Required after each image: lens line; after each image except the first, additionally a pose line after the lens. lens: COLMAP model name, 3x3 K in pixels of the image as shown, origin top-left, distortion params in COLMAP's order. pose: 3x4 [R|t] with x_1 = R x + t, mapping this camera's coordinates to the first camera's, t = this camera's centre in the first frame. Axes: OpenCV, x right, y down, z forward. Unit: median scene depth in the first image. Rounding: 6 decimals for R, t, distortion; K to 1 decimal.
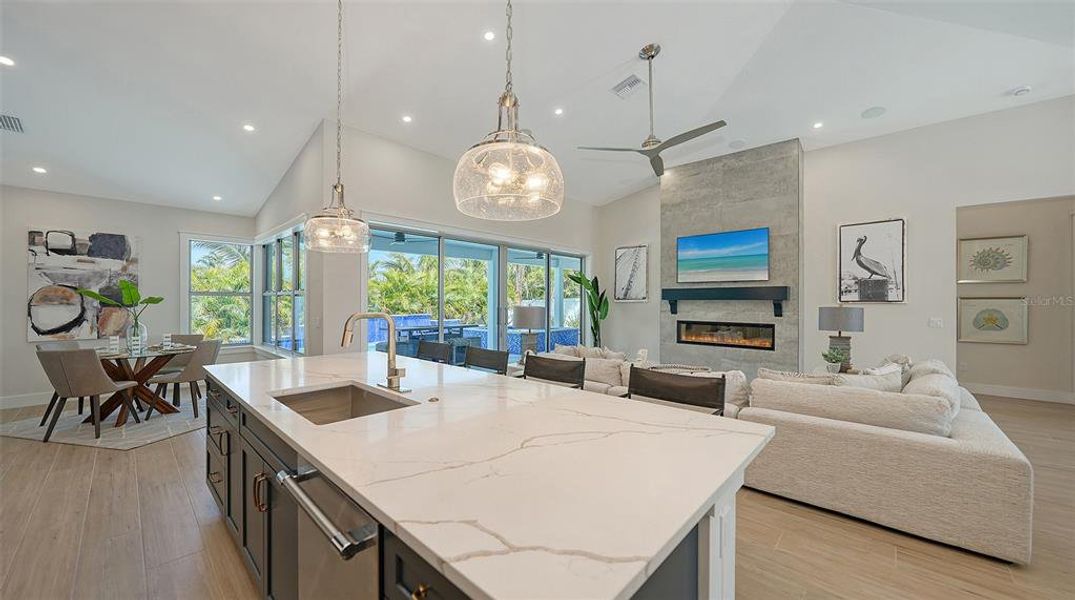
lens RADIAL K [[376.7, 0, 543.9], [0, 376.7, 302.2], [0, 0, 1]] dist [0.004726, -0.000804]
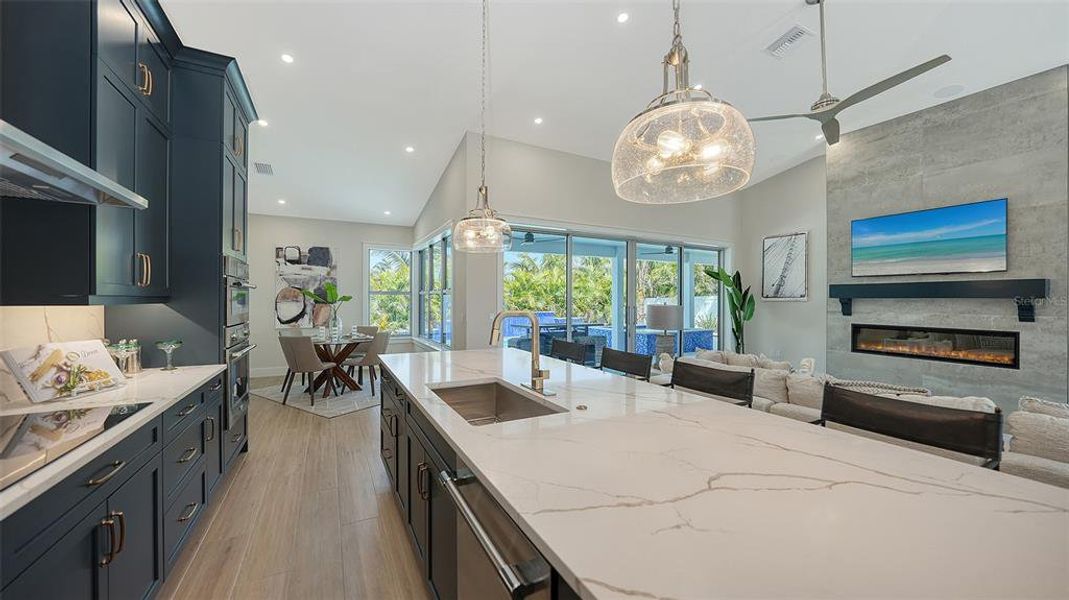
lens RADIAL K [[379.0, 0, 535.2], [0, 379.0, 300.6], [0, 0, 1]] dist [-0.004551, 0.001451]
pose [[0.943196, 0.002277, -0.332228, -0.018193], [-0.001999, 0.999997, 0.001178, -0.000138], [0.332230, -0.000447, 0.943198, 0.019040]]
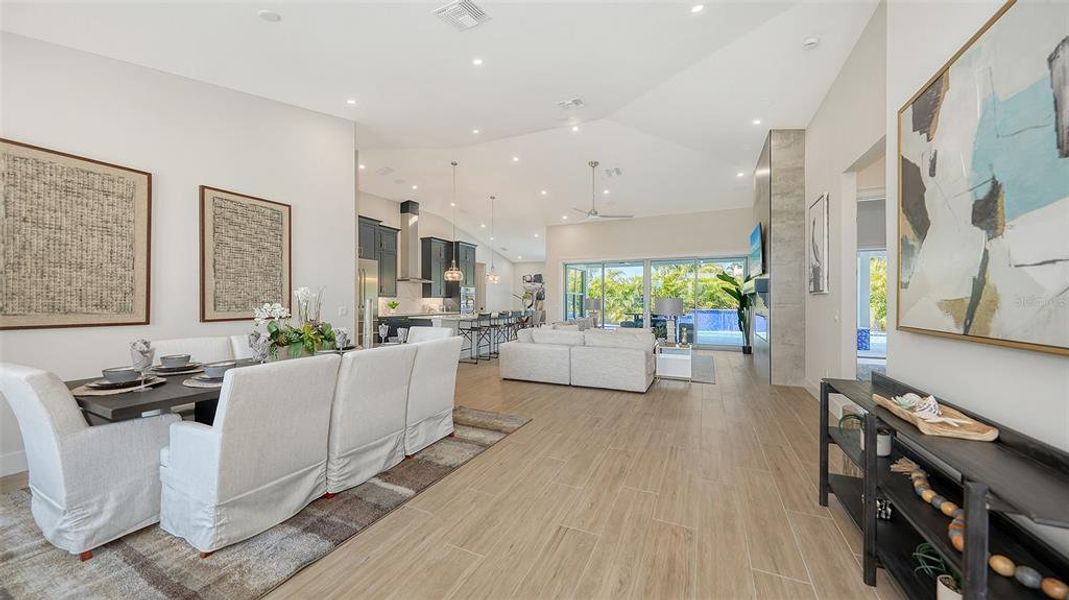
lens RADIAL K [[379.0, 0, 542.4], [0, 379.0, 301.8], [0, 0, 1]] dist [-0.004551, 0.001451]
pose [[0.314588, 0.001191, -0.949228, 1.455793], [-0.000820, 0.999999, 0.000983, 0.021417], [0.949228, 0.000469, 0.314589, 0.108697]]
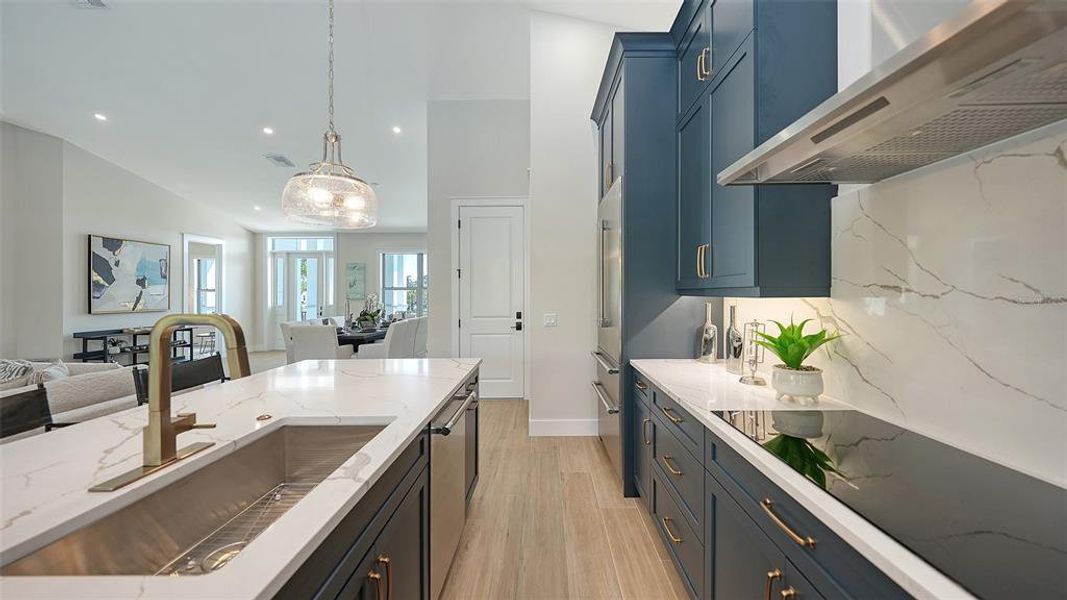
lens RADIAL K [[378.2, 0, 549.4], [0, 378.2, 283.3], [0, 0, 1]] dist [-0.004551, 0.001451]
pose [[-0.667160, 0.023583, 0.744541, -0.403326], [0.006256, 0.999641, -0.026057, 0.001094], [-0.744888, -0.012726, -0.667068, 0.315846]]
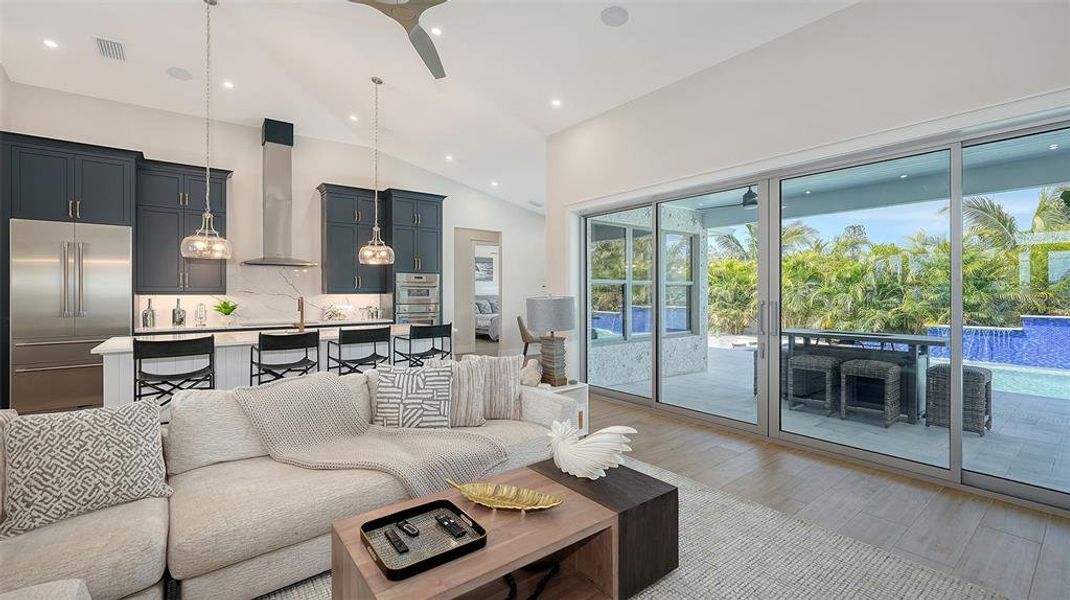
lens RADIAL K [[444.1, 0, 544.0], [0, 444.1, 294.9], [0, 0, 1]] dist [-0.003152, 0.002332]
pose [[-0.164159, 0.004033, -0.986426, 0.638837], [0.001953, 0.999991, 0.003763, 0.003132], [0.986432, -0.001309, -0.164166, 0.954282]]
